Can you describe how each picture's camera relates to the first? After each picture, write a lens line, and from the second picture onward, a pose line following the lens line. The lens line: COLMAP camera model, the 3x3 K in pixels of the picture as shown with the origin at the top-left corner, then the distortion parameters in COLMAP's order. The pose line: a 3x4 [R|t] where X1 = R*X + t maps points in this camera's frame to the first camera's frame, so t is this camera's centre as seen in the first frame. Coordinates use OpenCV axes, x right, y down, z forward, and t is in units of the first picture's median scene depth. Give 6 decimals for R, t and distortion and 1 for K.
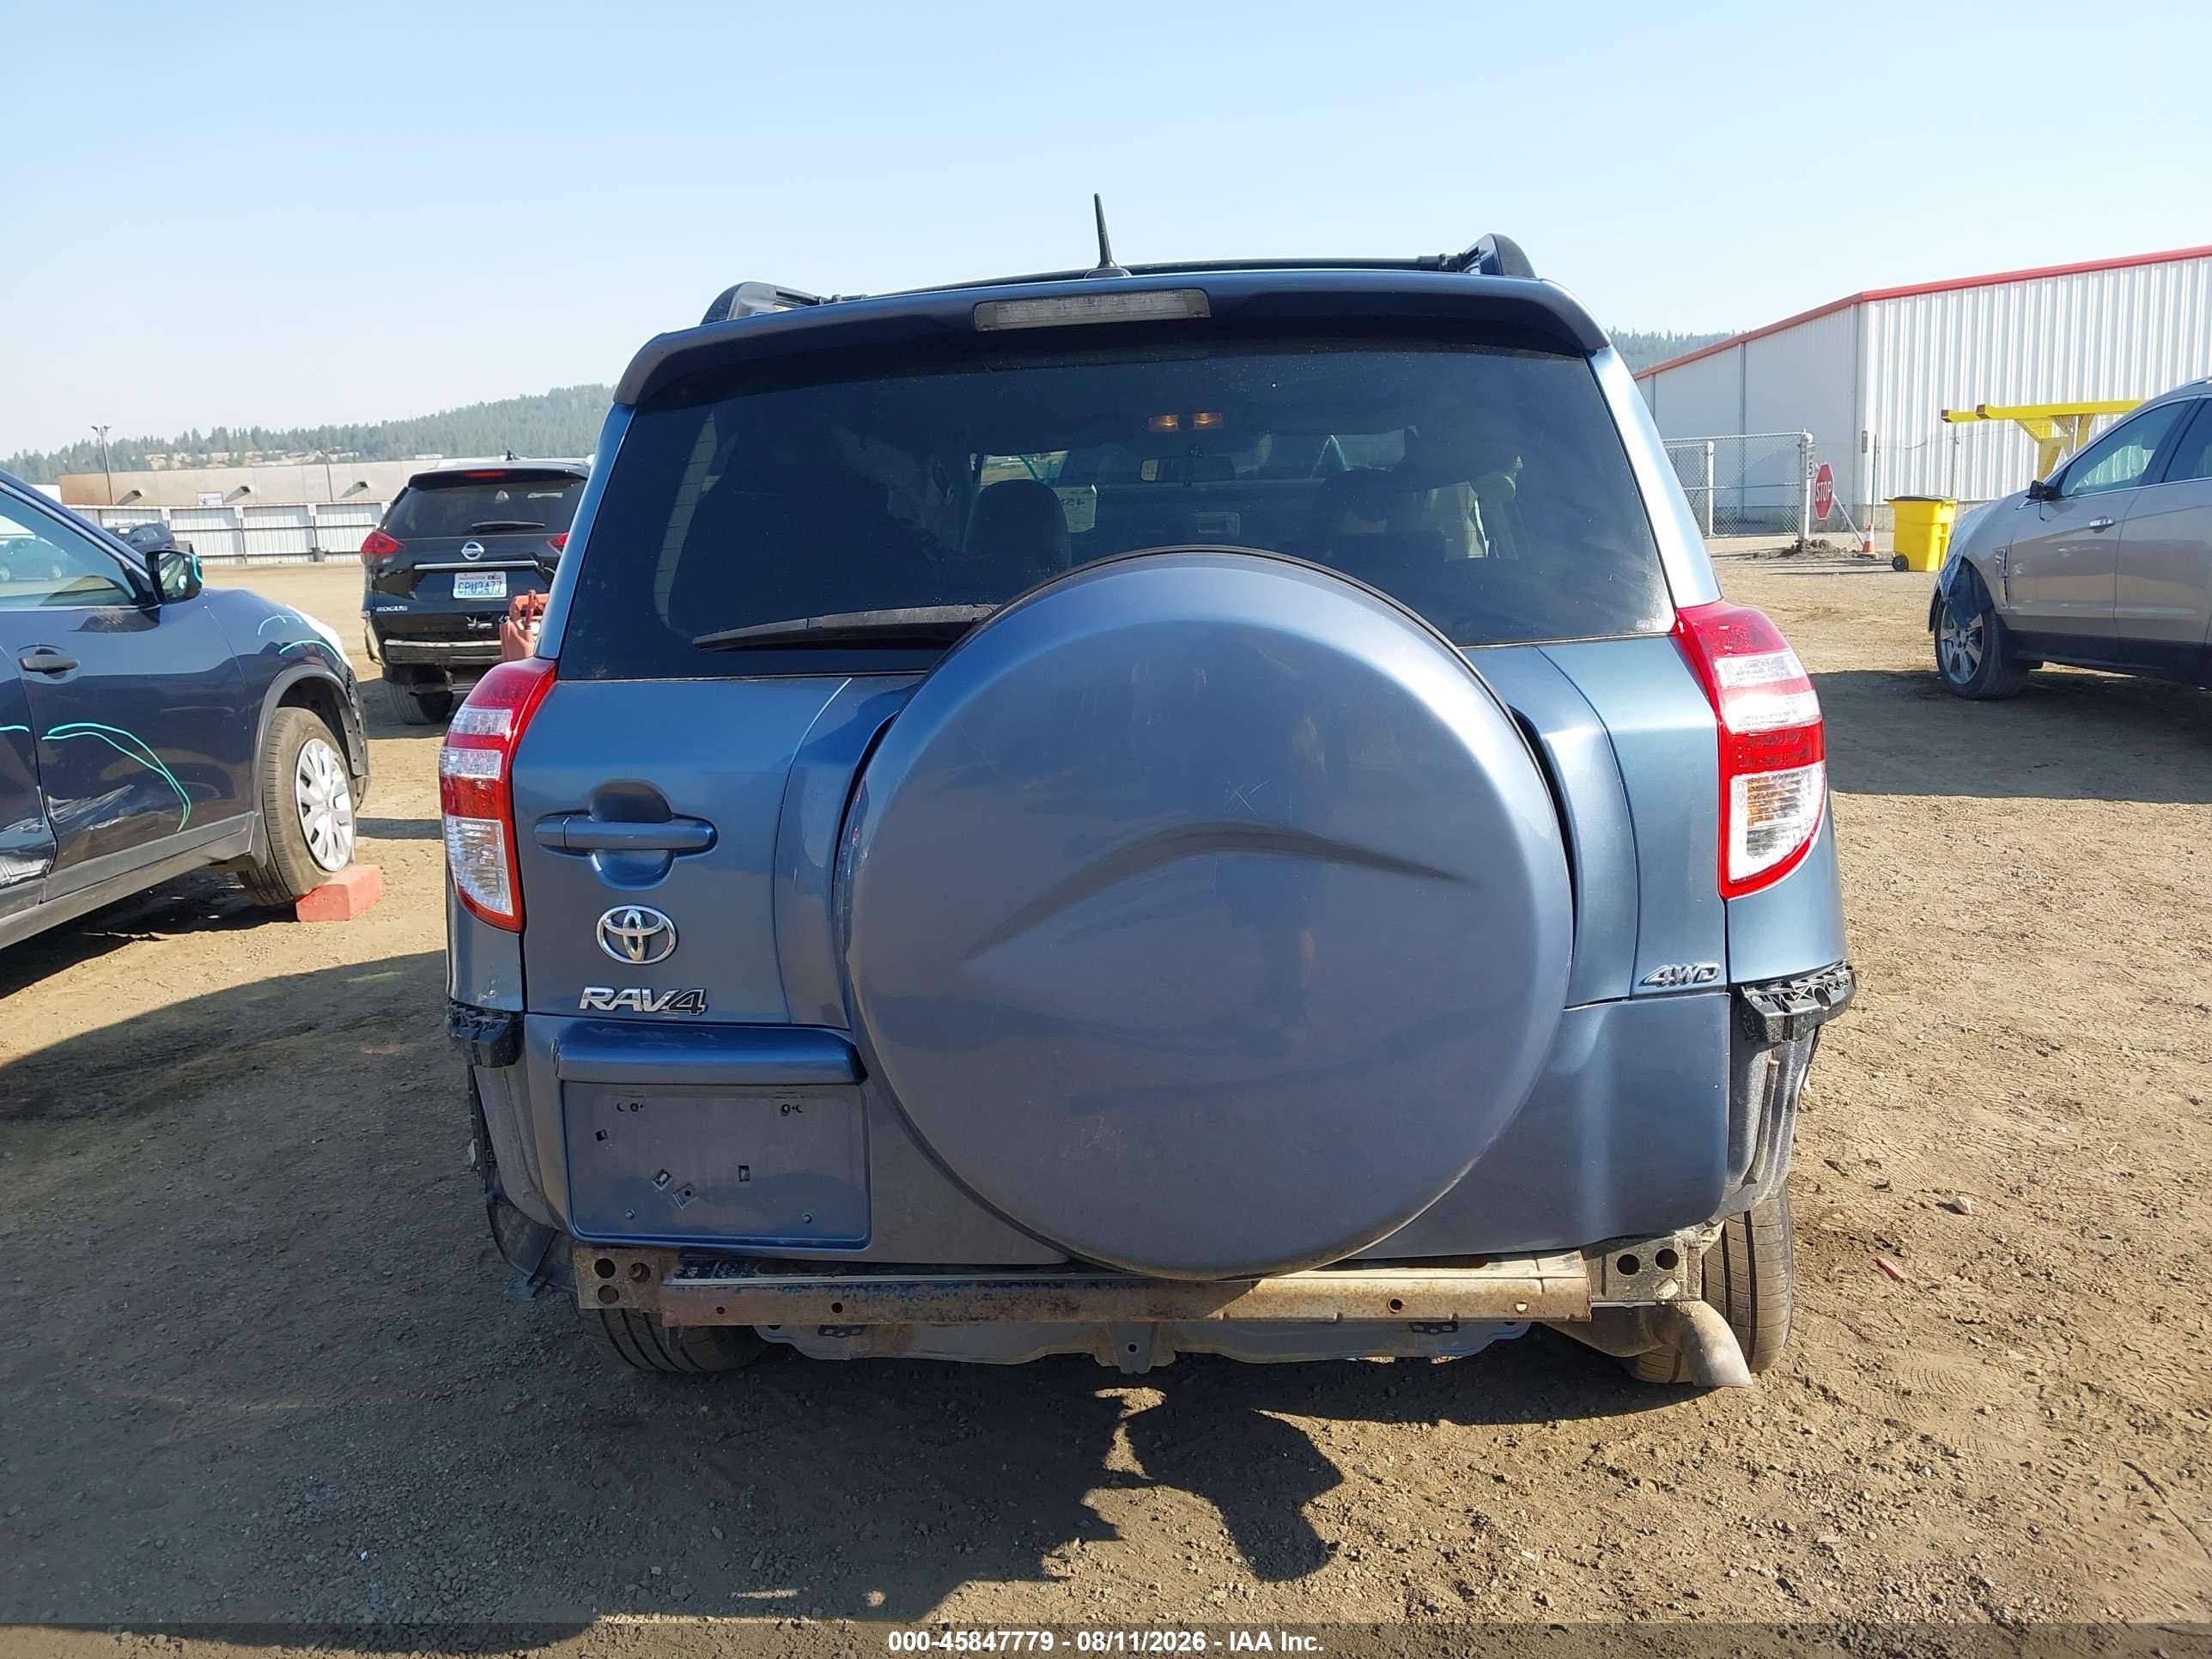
lens RADIAL K [[1737.5, 0, 1100.9], [0, 1737.5, 833.4], [0, 0, 1]] dist [0.016354, -0.025302]
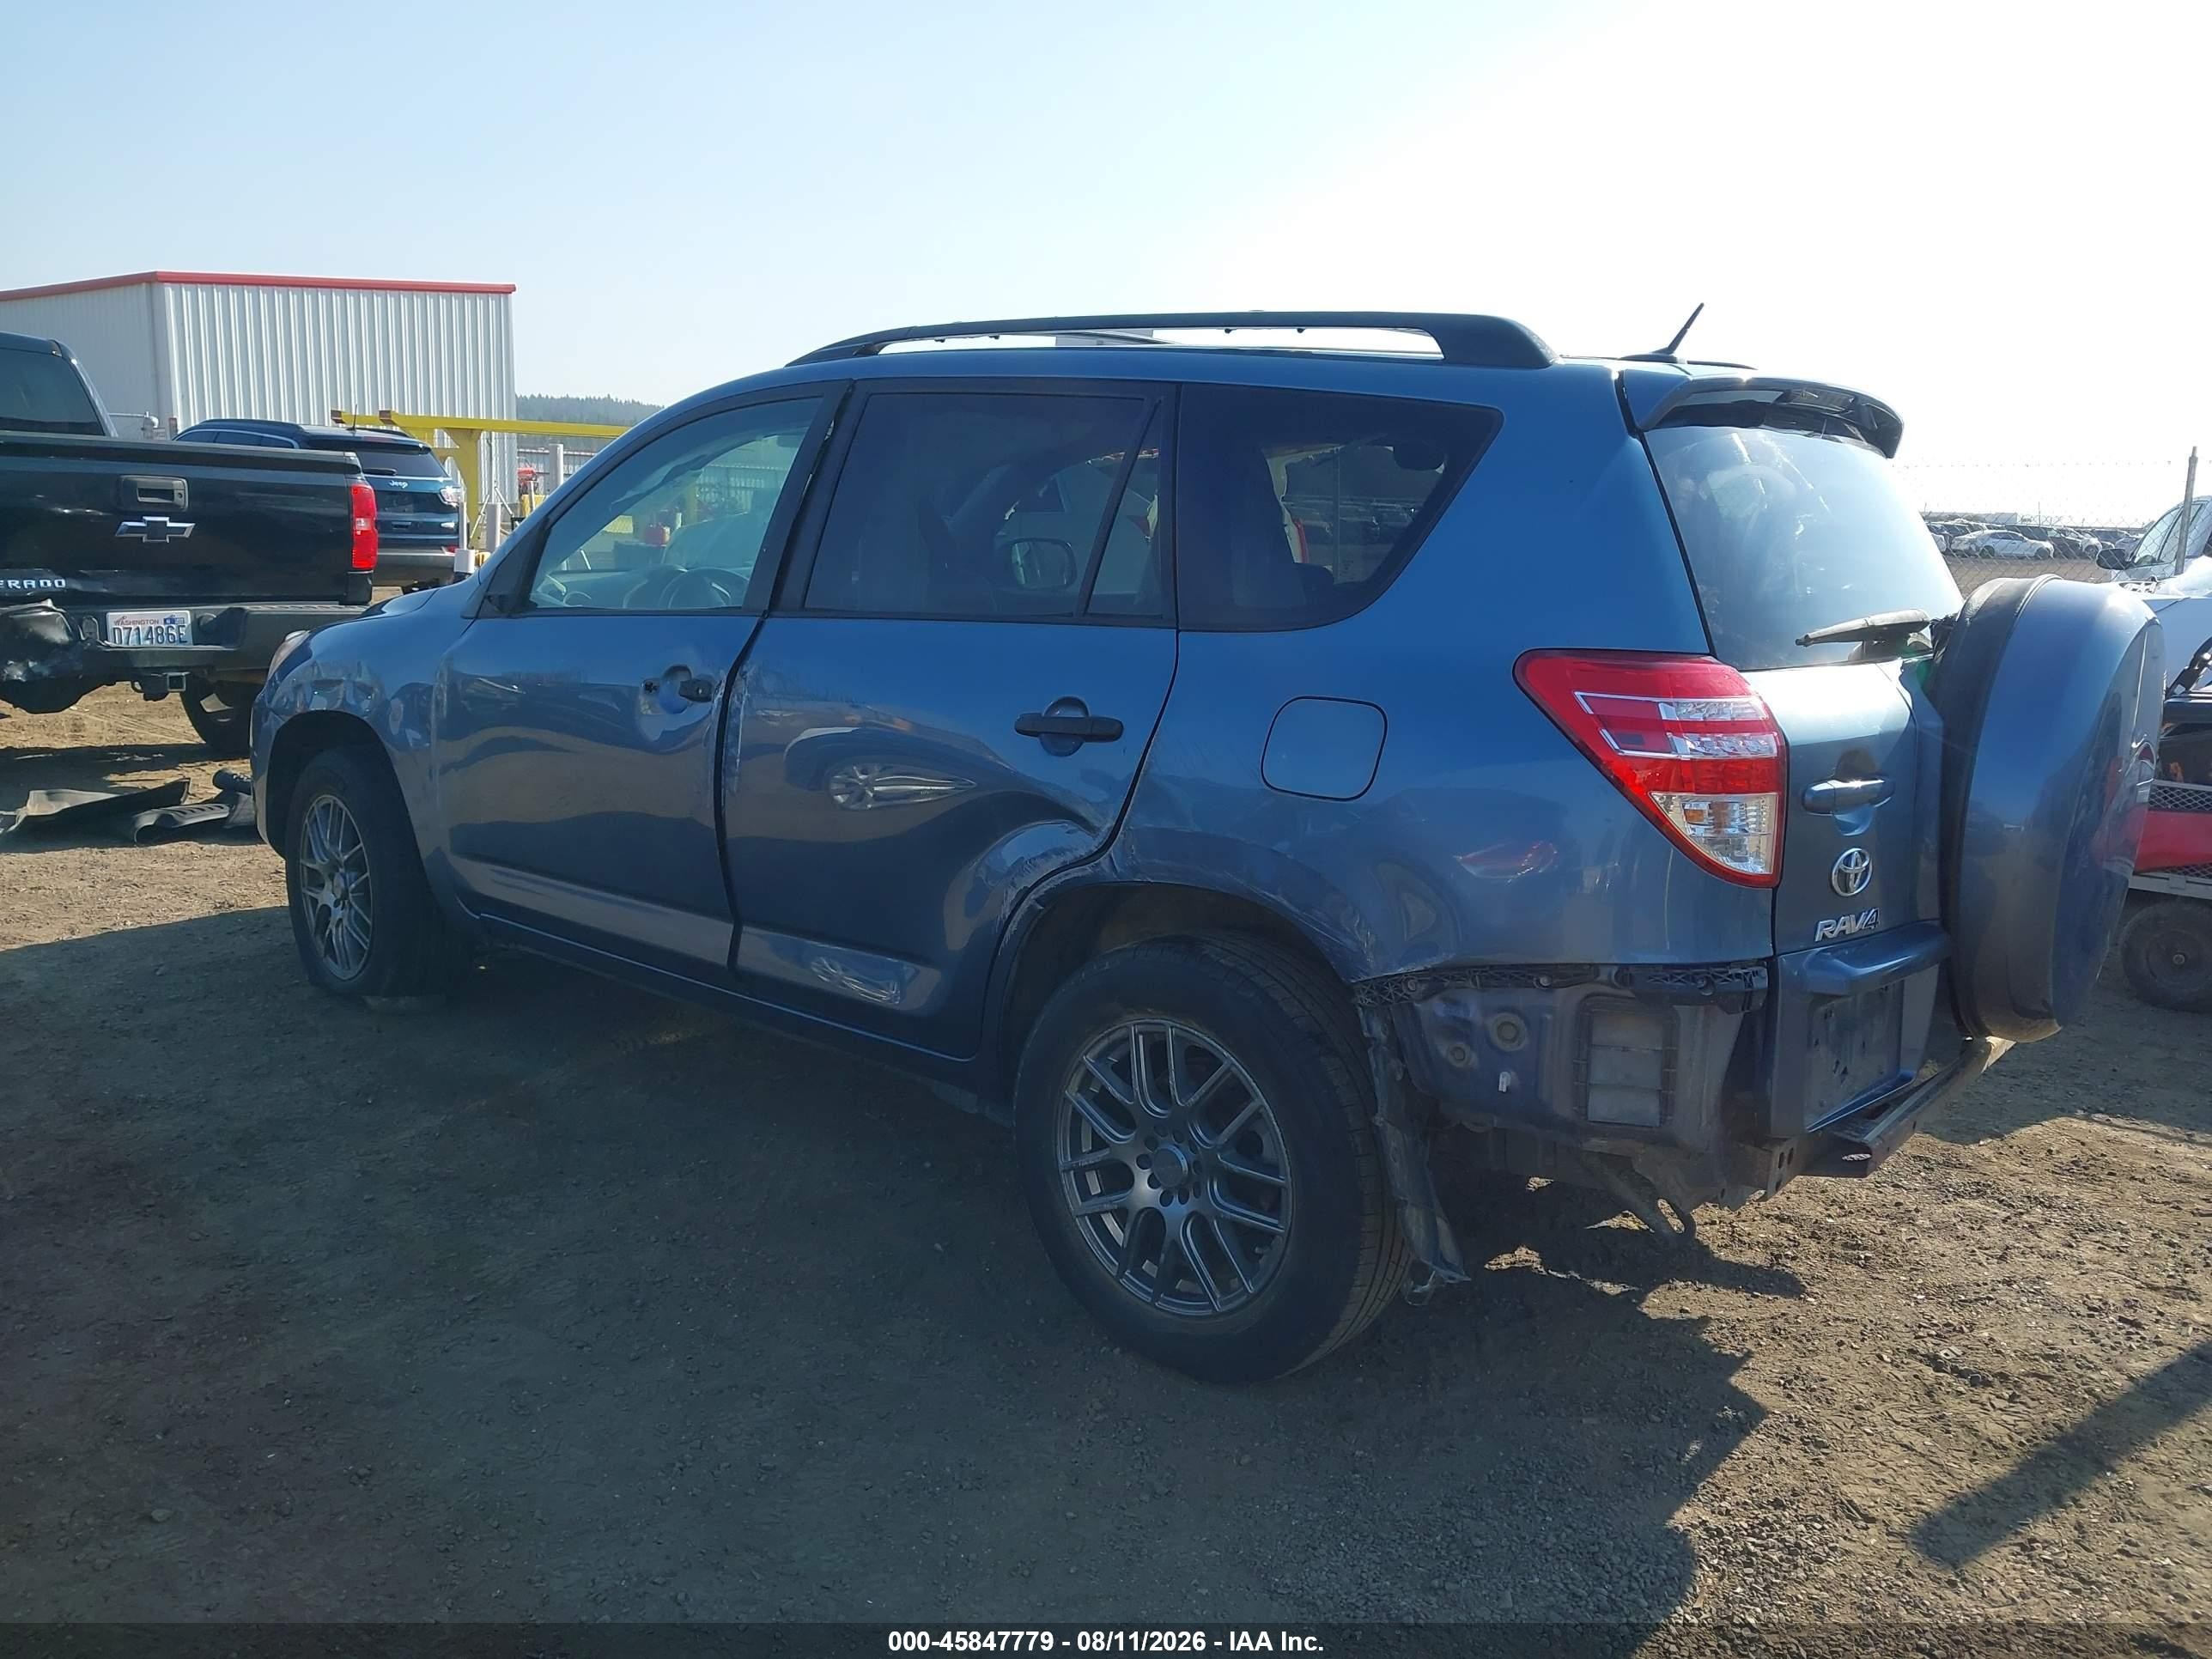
lens RADIAL K [[1737.5, 0, 1122.3], [0, 1737.5, 827.5], [0, 0, 1]] dist [0.016354, -0.025302]
pose [[0.558328, -0.092557, 0.824441, -1.536492], [0.093312, 0.994457, 0.048452, -0.080279], [-0.824356, 0.049878, 0.563870, 0.700979]]
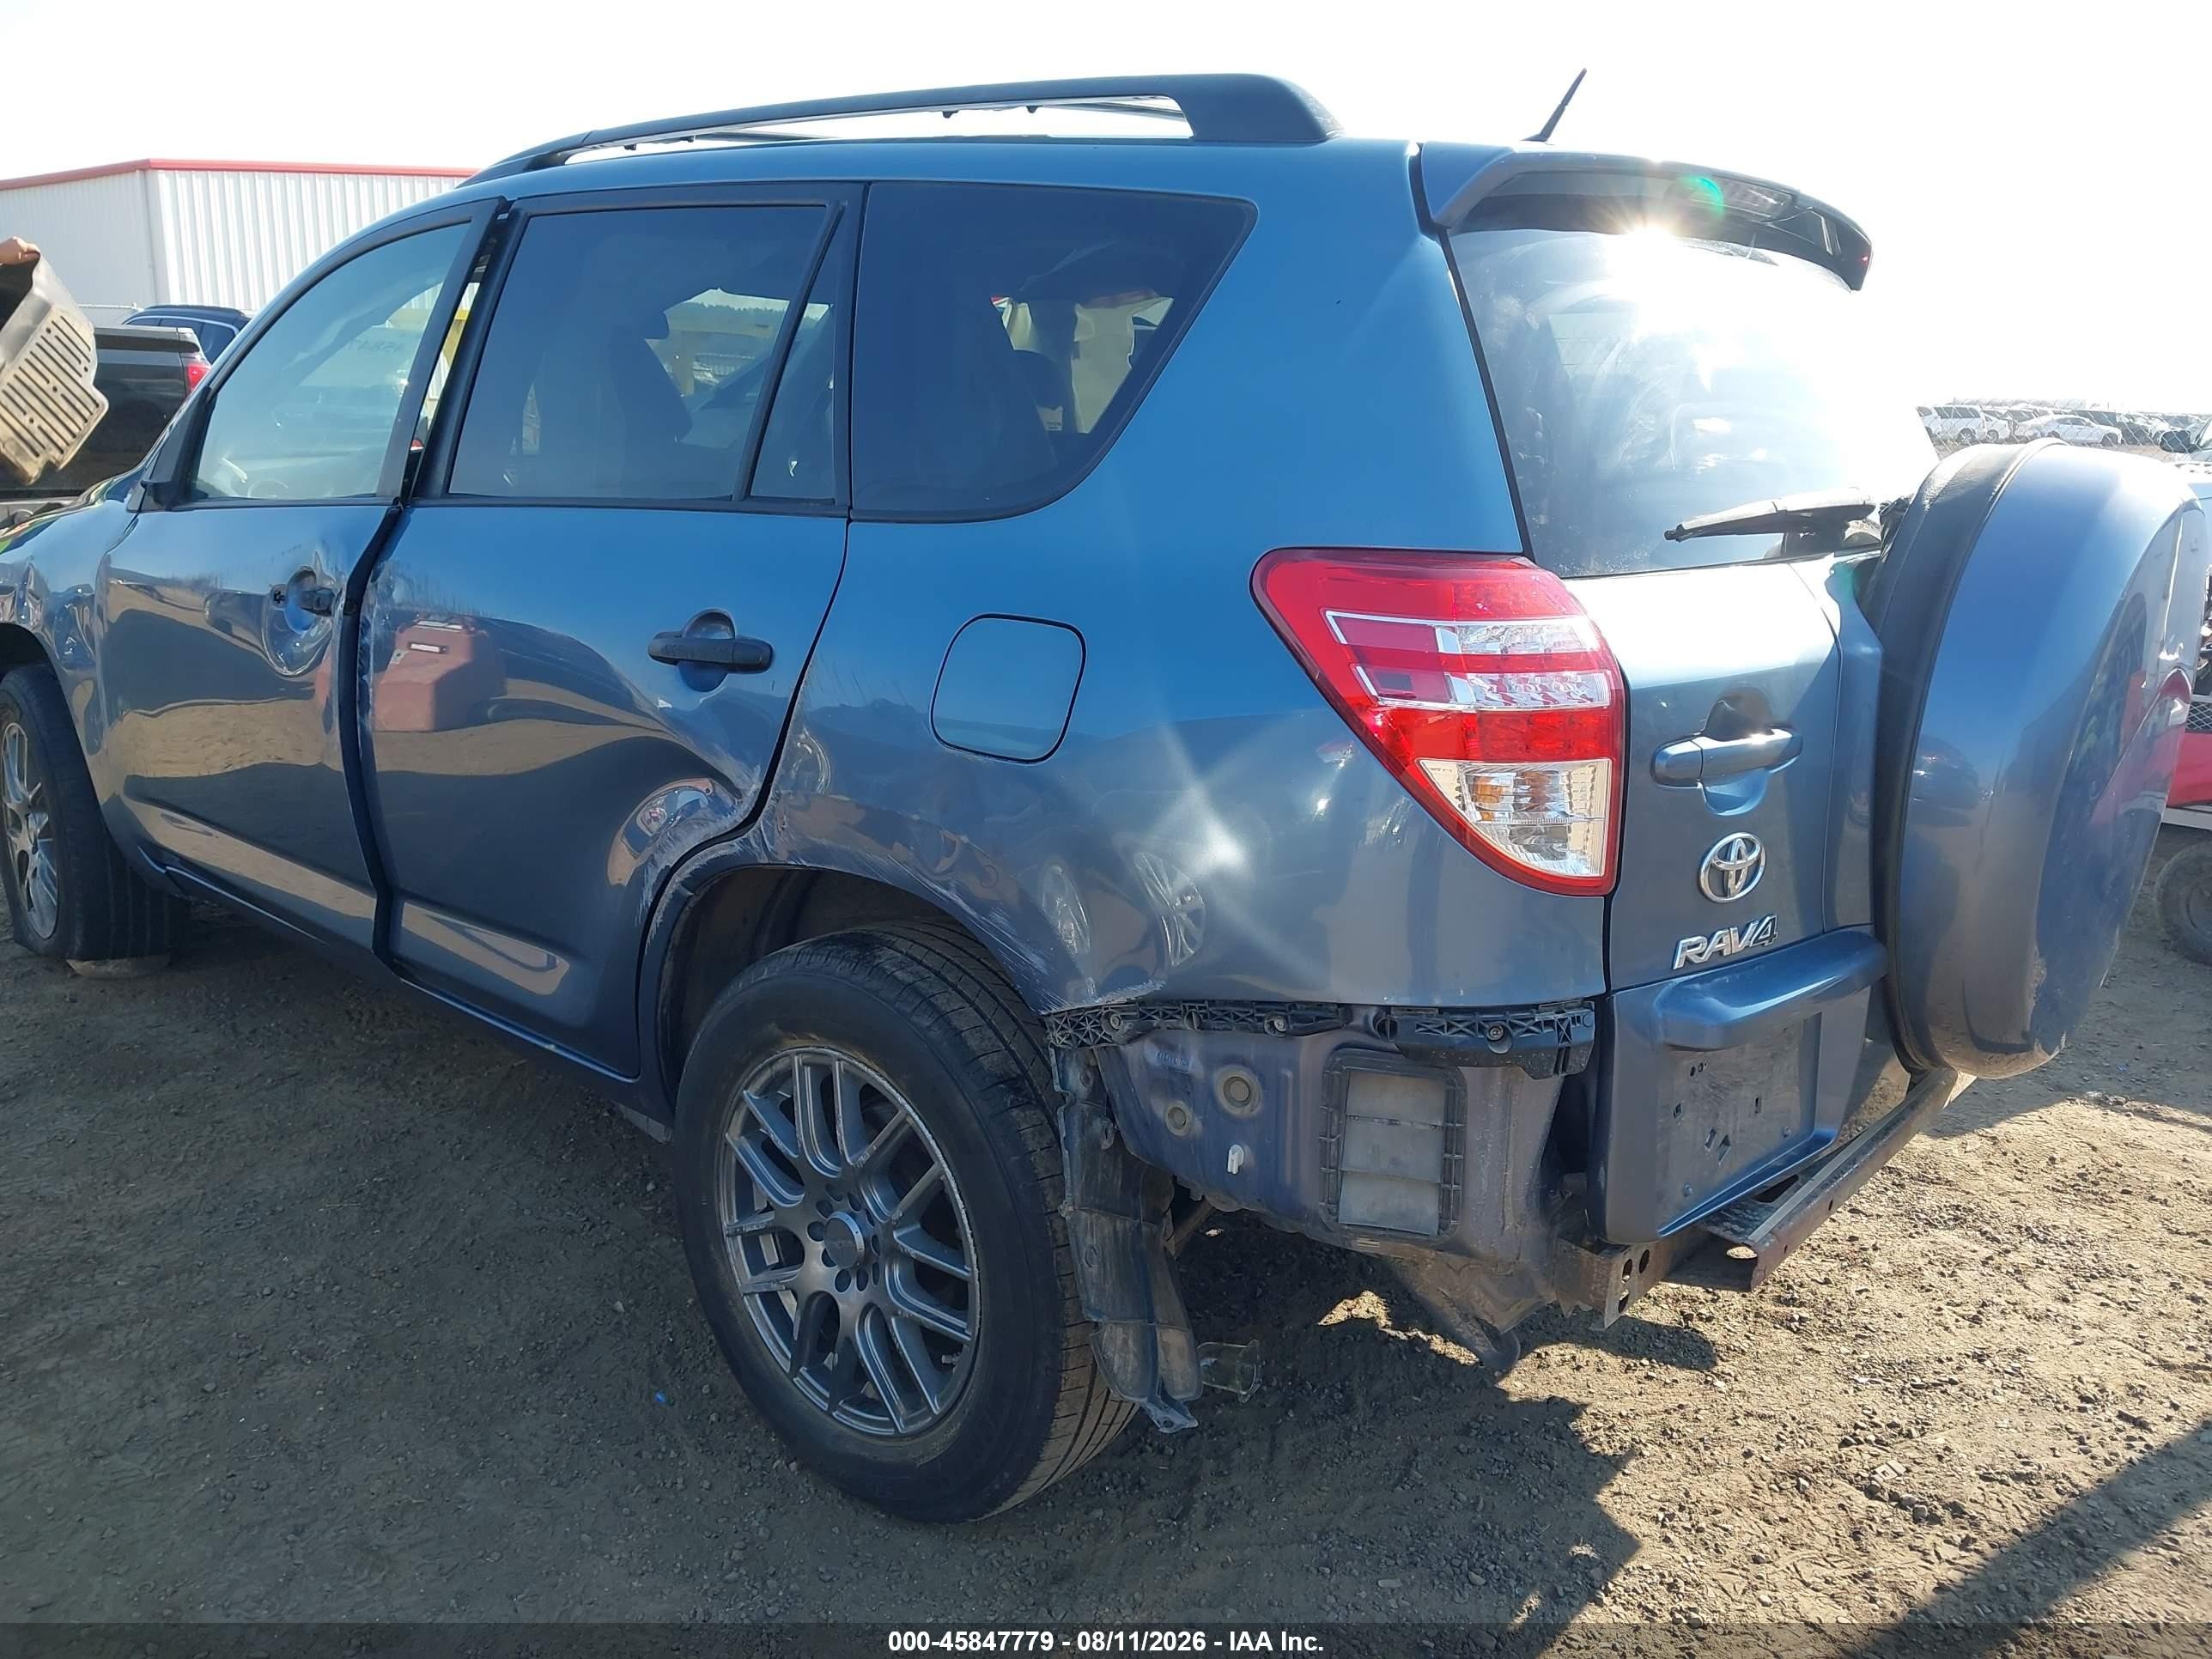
lens RADIAL K [[1737.5, 0, 1122.1], [0, 1737.5, 831.8], [0, 0, 1]] dist [0.016354, -0.025302]
pose [[0.579189, -0.143532, 0.802458, -1.104515], [0.096493, 0.989528, 0.107347, -0.079658], [-0.809462, 0.015258, 0.586974, 0.711121]]
